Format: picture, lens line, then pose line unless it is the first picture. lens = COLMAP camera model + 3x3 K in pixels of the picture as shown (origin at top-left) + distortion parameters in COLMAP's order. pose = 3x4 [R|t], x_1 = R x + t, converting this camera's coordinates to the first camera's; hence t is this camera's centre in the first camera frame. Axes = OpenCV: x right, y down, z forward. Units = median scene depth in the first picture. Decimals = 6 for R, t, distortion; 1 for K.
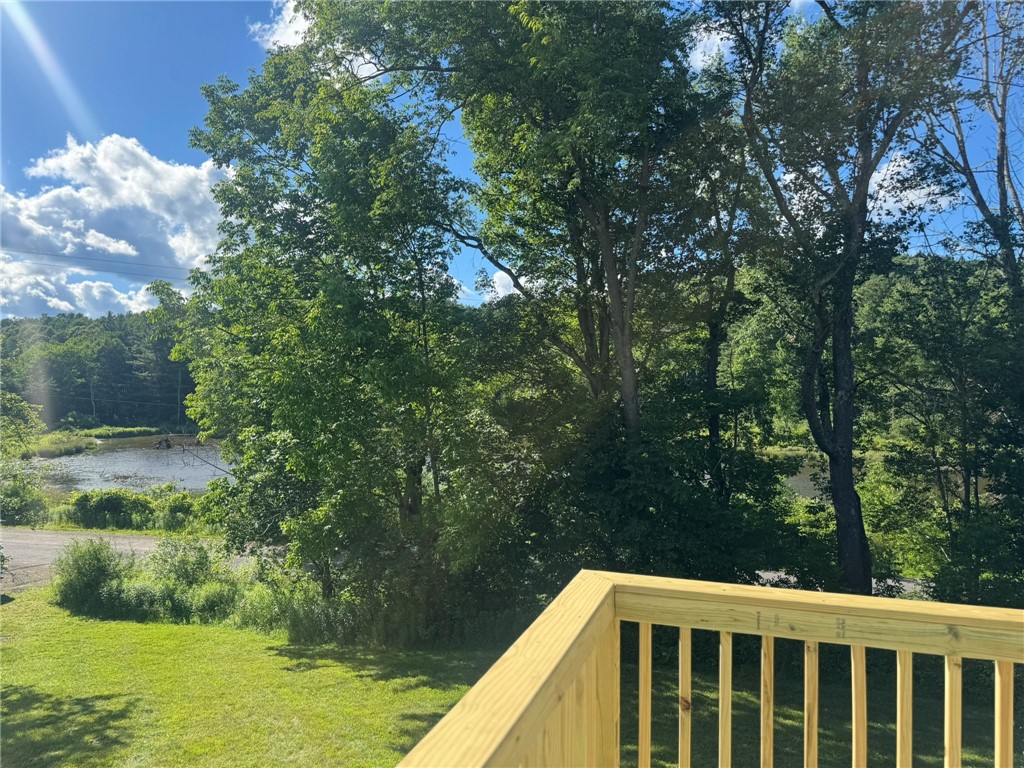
lens RADIAL K [[722.2, 0, 510.3], [0, 722.2, 379.3], [0, 0, 1]] dist [-0.011275, -0.003569]
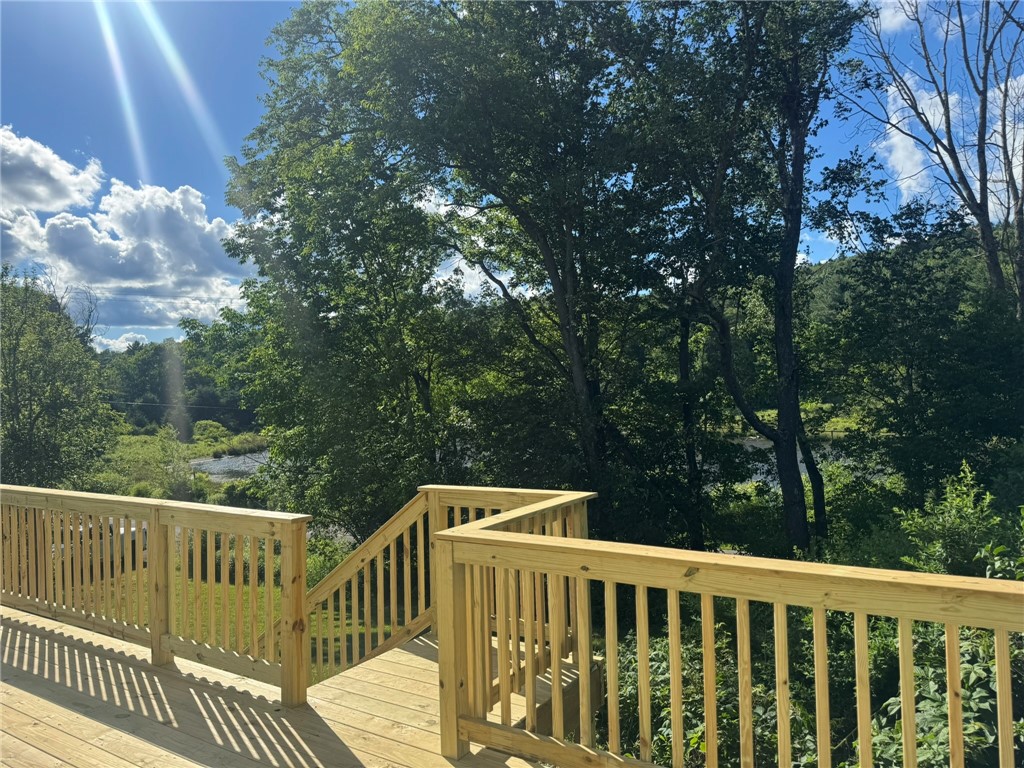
lens RADIAL K [[722.2, 0, 513.8], [0, 722.2, 388.3], [0, 0, 1]] dist [-0.011275, -0.003569]
pose [[0.977225, -0.043114, -0.207781, 0.245120], [0.049055, 0.998519, 0.023520, -0.006602], [0.206460, -0.033177, 0.977892, -0.127719]]
